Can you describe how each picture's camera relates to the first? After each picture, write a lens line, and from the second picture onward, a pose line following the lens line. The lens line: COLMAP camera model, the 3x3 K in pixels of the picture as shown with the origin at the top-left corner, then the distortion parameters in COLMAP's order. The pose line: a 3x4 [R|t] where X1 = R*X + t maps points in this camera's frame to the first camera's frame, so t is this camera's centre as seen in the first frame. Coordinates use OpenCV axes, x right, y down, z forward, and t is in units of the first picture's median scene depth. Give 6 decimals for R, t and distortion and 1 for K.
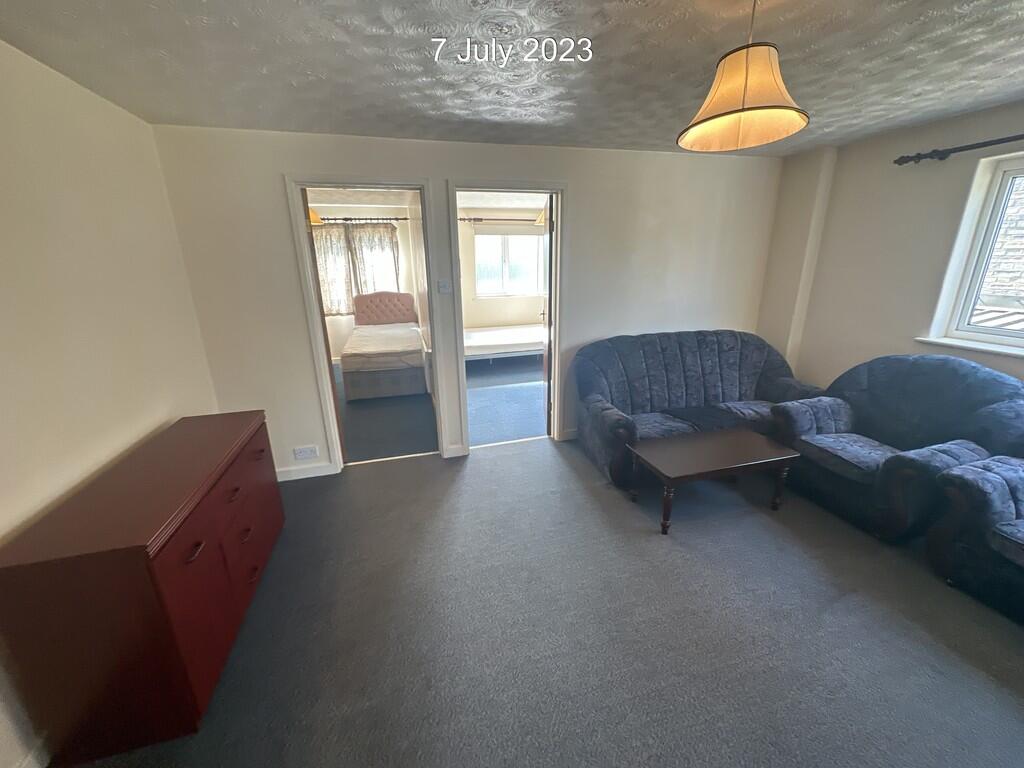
lens RADIAL K [[408.4, 0, 511.1], [0, 408.4, 384.5], [0, 0, 1]] dist [-0.000189, 0.000014]
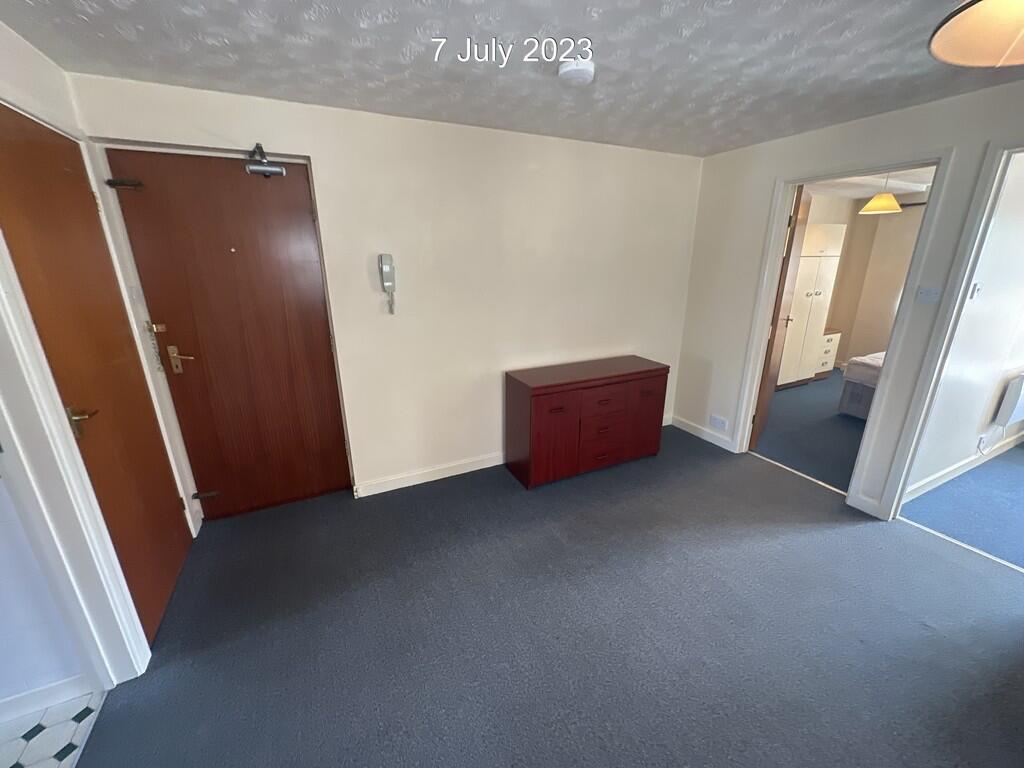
lens RADIAL K [[408.4, 0, 515.7], [0, 408.4, 384.1], [0, 0, 1]] dist [-0.000189, 0.000014]
pose [[0.179711, 0.305320, -0.935138, 0.419902], [-0.290683, 0.924647, 0.246032, -0.047855], [0.939791, 0.227614, 0.254920, 0.138335]]
